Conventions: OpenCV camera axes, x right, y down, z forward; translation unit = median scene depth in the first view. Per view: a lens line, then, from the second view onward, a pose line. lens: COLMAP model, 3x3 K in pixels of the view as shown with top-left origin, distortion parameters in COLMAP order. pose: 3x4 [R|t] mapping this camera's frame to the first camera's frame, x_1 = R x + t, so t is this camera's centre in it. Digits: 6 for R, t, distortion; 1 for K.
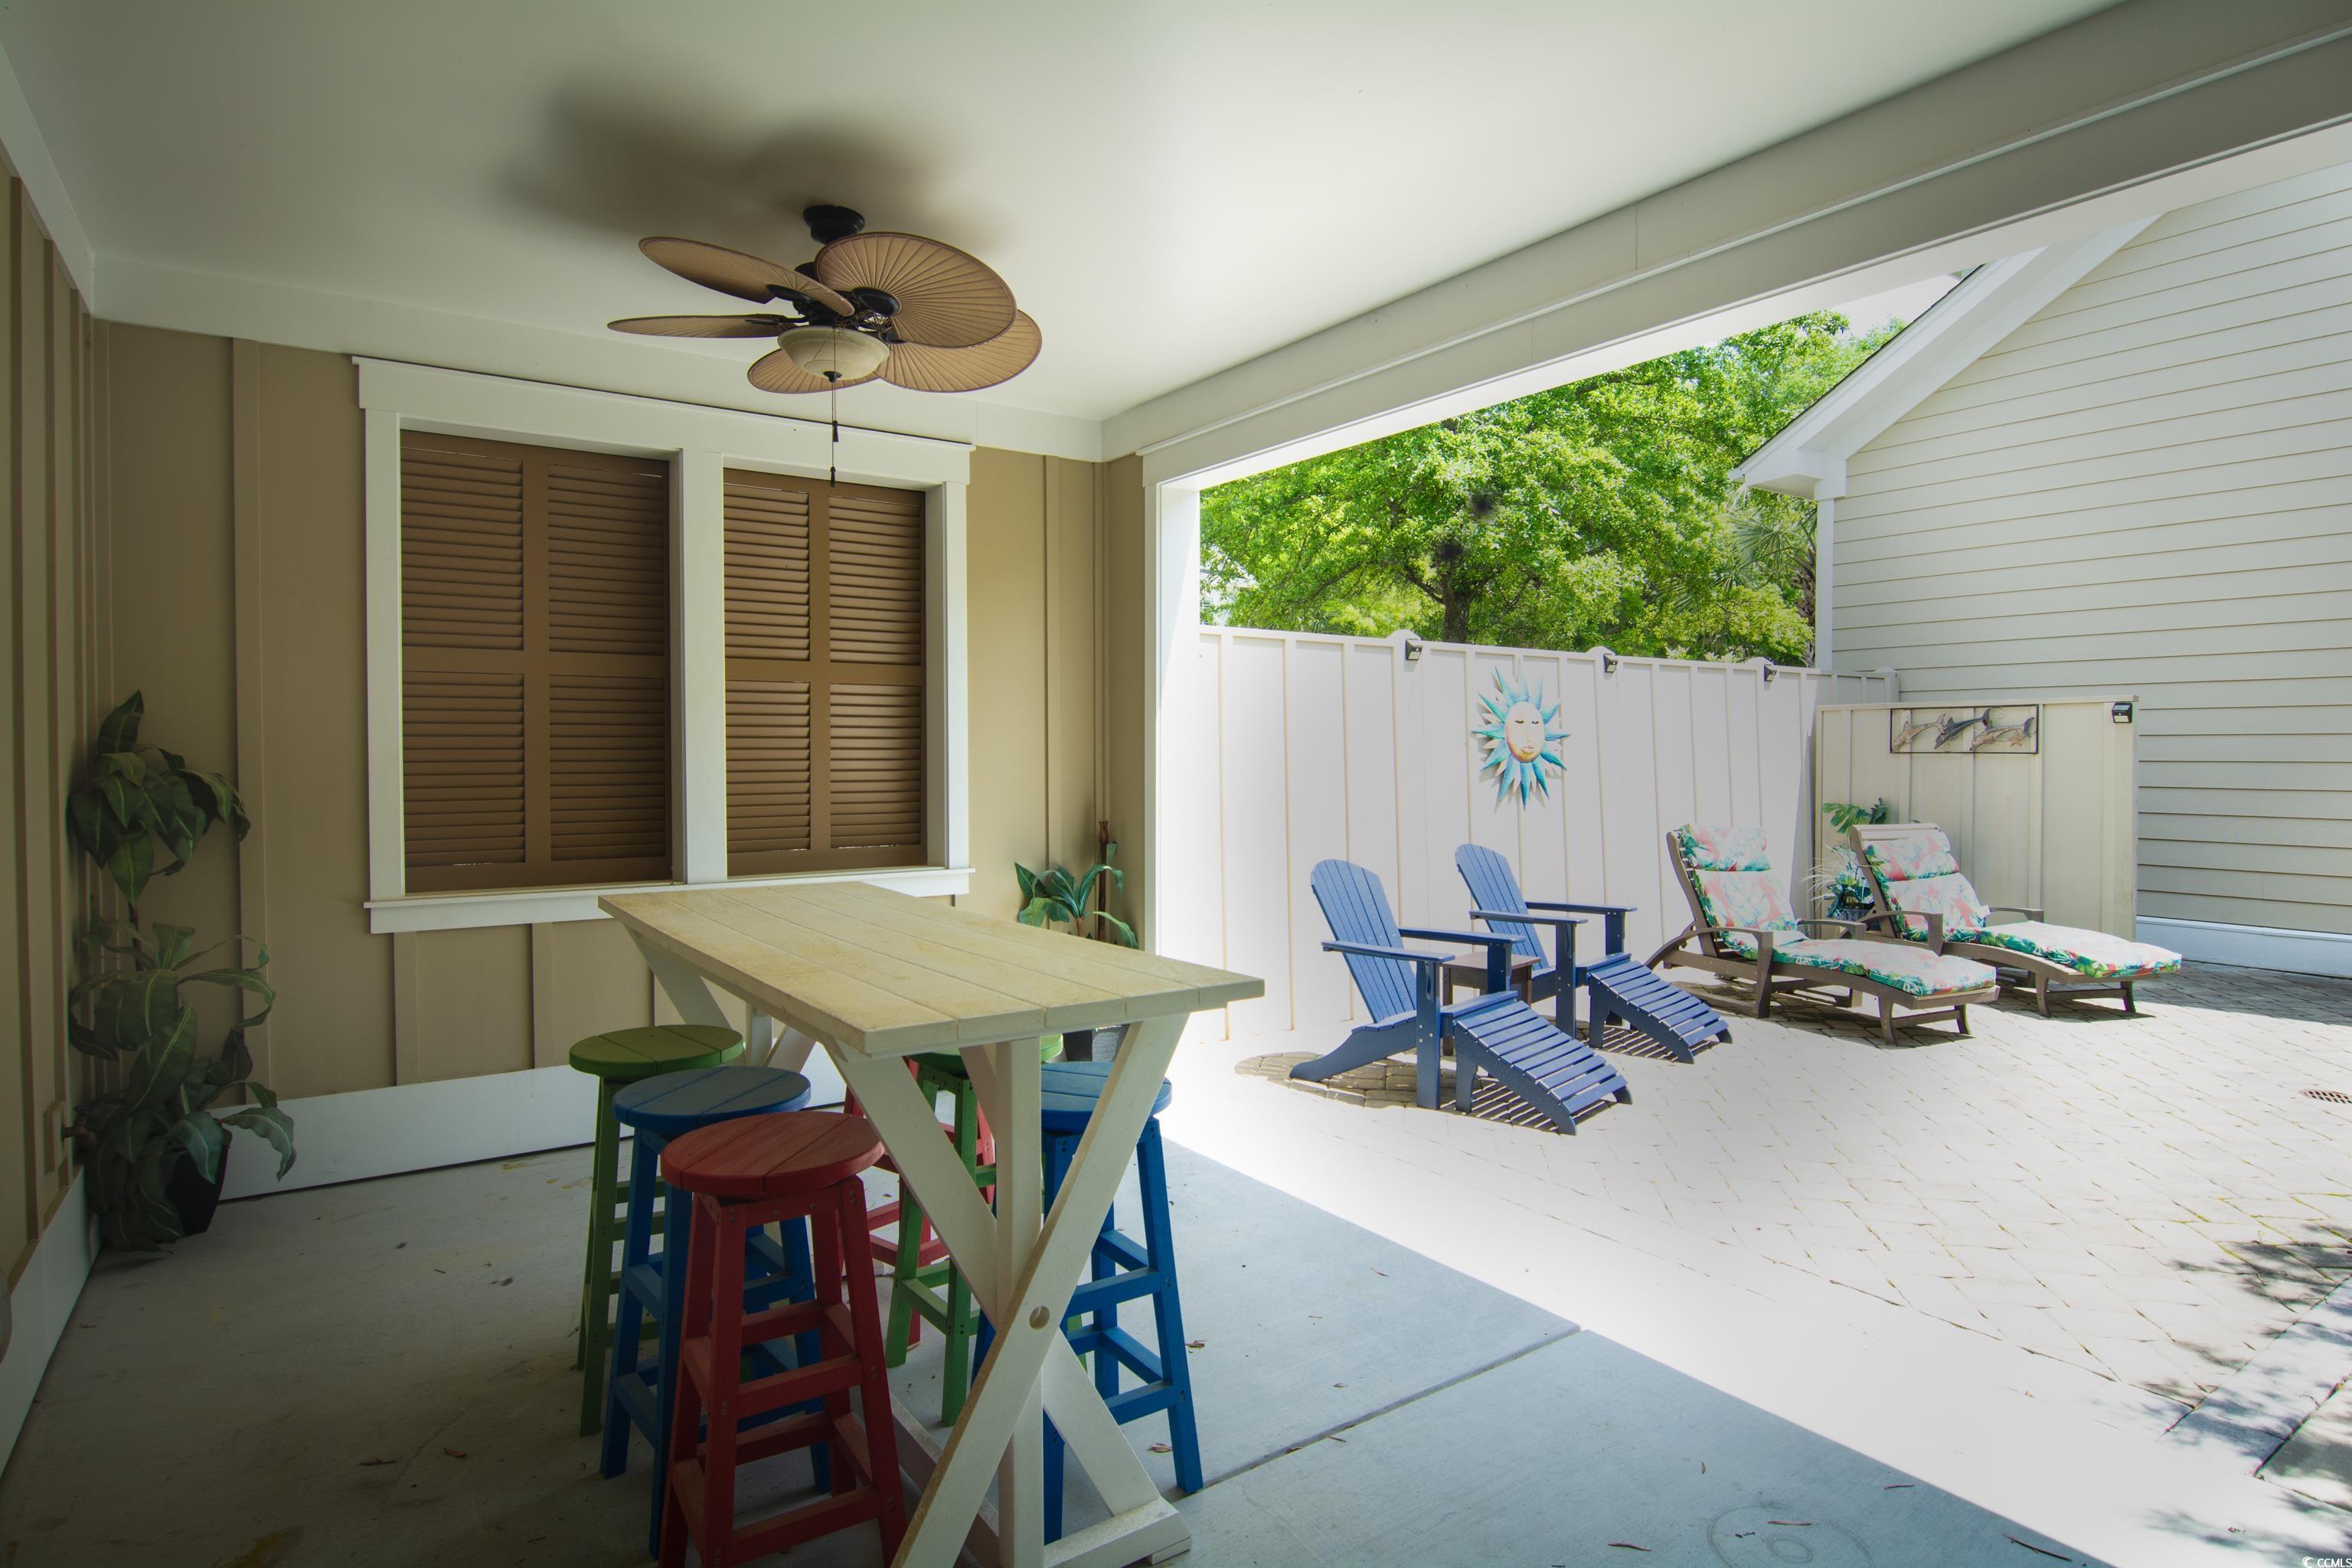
lens RADIAL K [[1255.6, 0, 1169.2], [0, 1255.6, 774.6], [0, 0, 1]] dist [-0.026431, -0.000846]
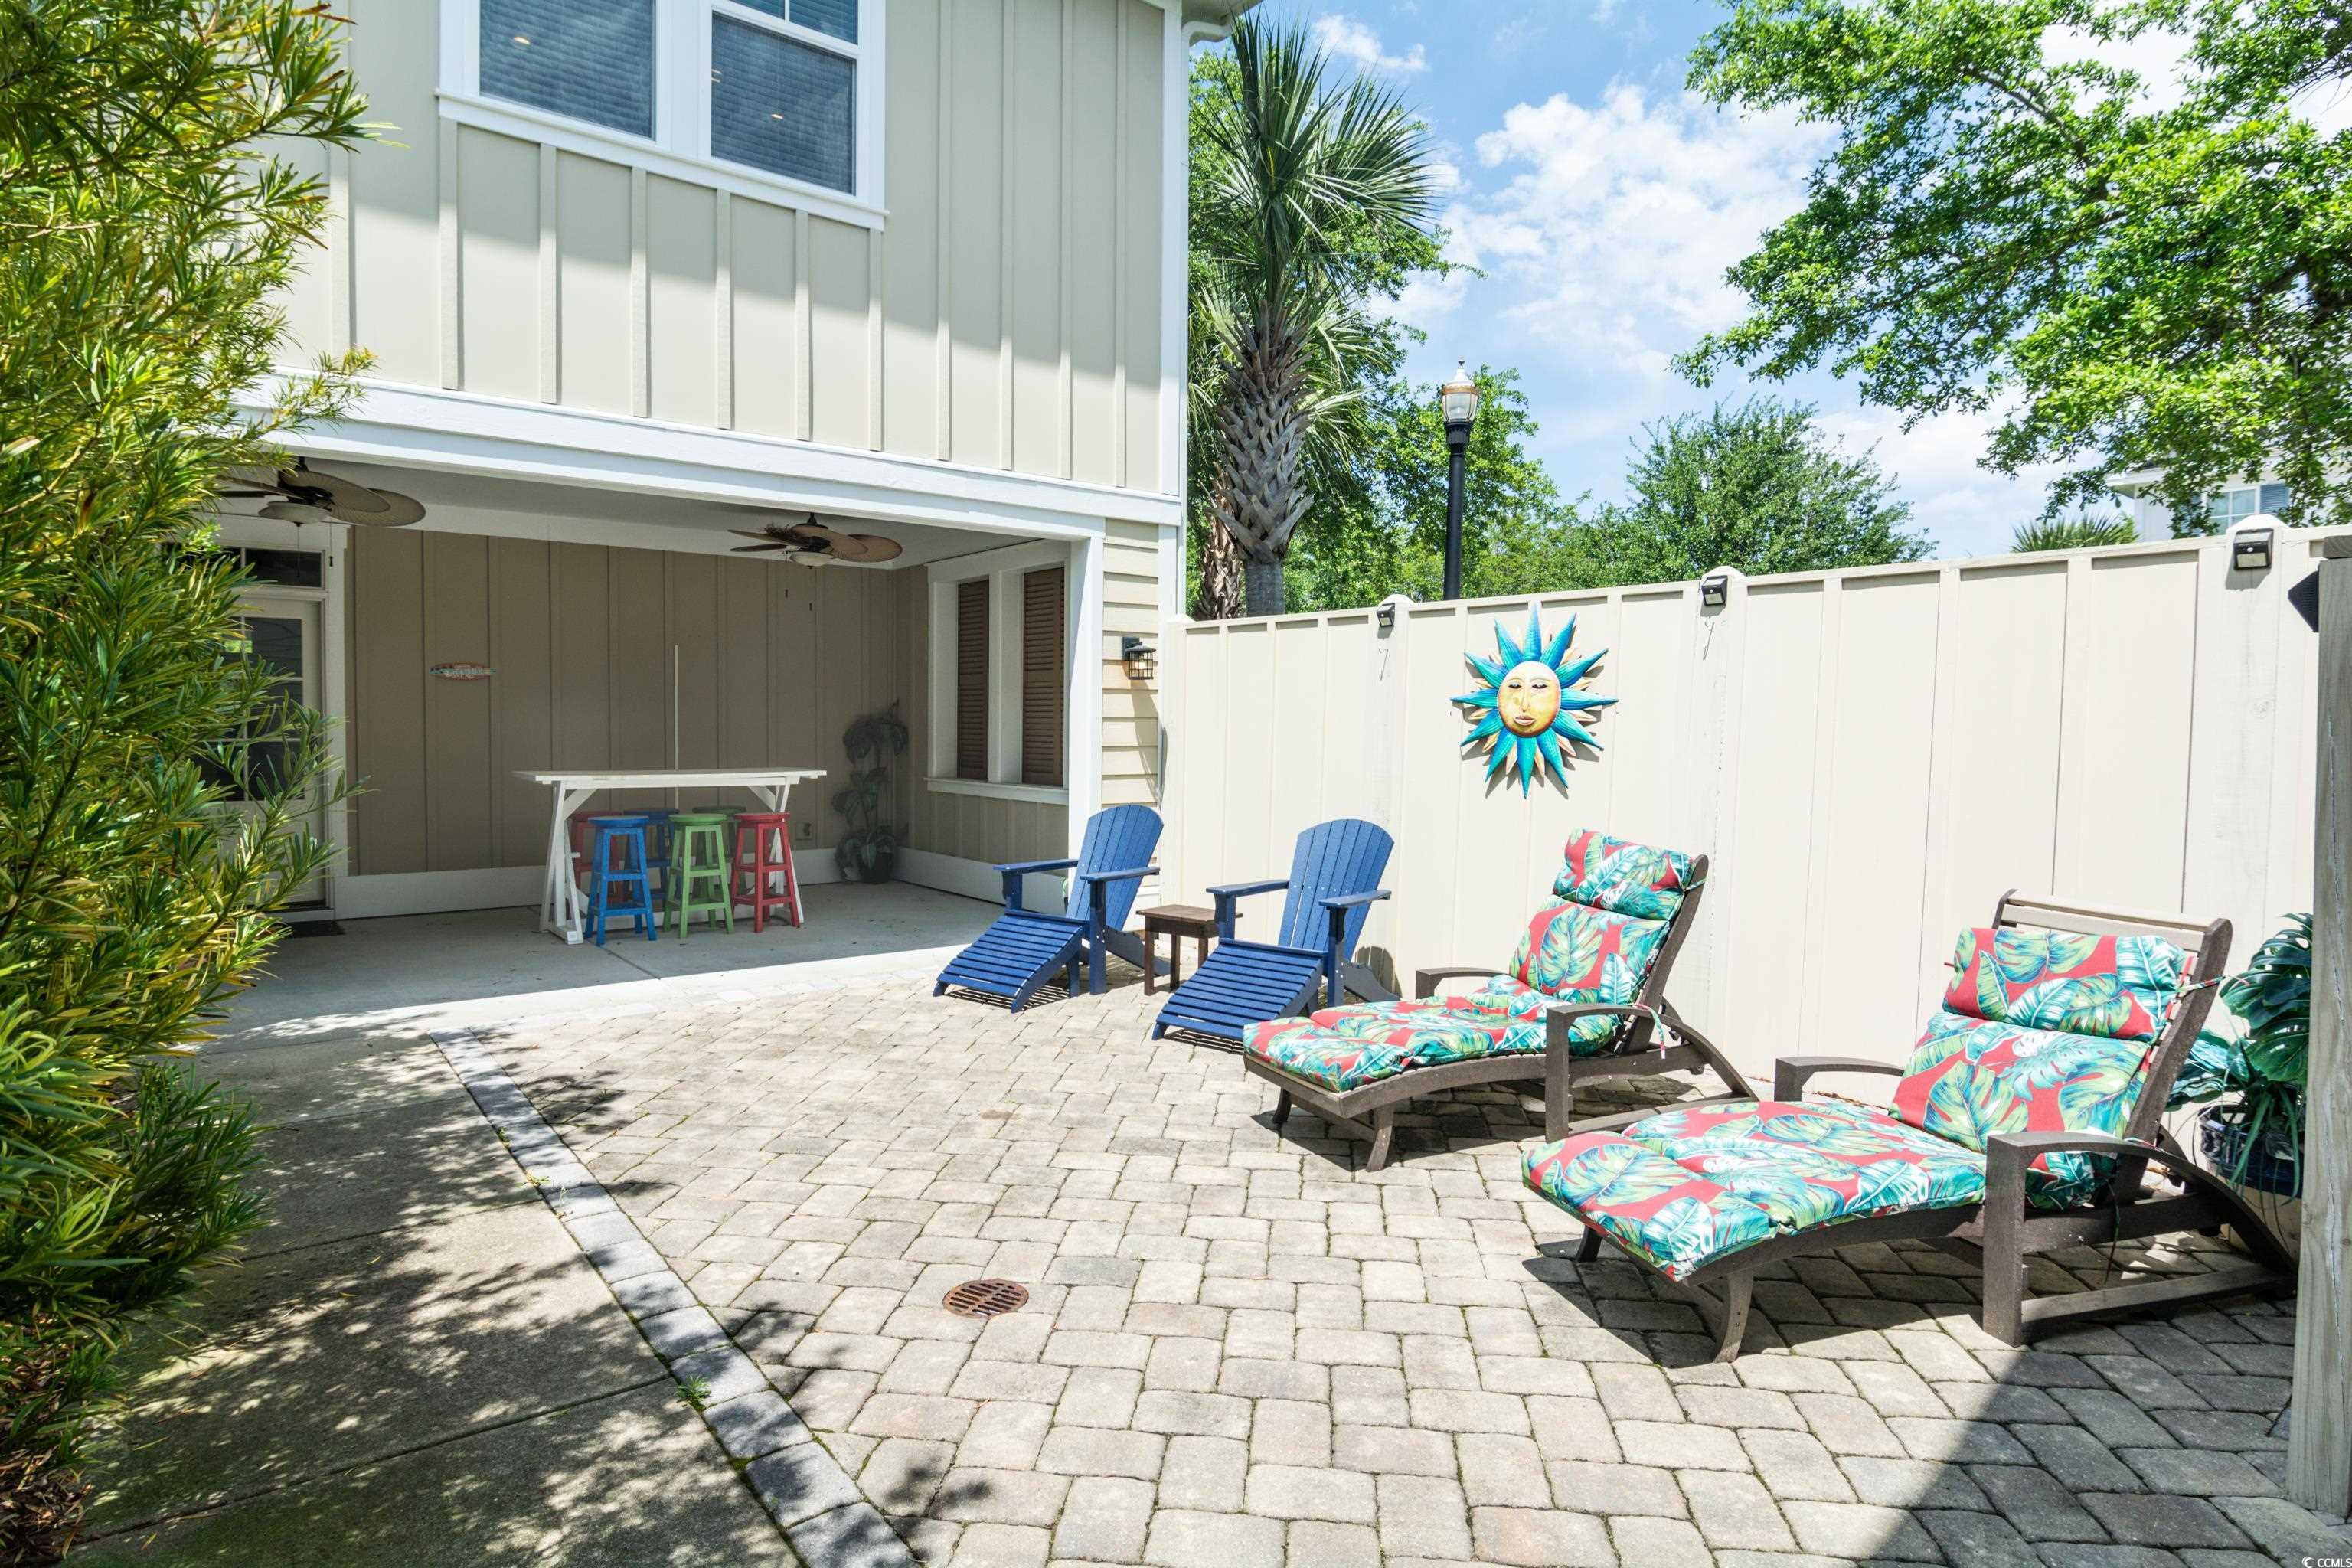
lens RADIAL K [[1255.6, 0, 1169.2], [0, 1255.6, 774.6], [0, 0, 1]] dist [-0.026431, -0.000846]
pose [[0.053389, 0.046370, -0.997497, 1.071779], [-0.030046, 0.998544, 0.044810, -0.014948], [0.998122, 0.027578, 0.054705, 0.732232]]
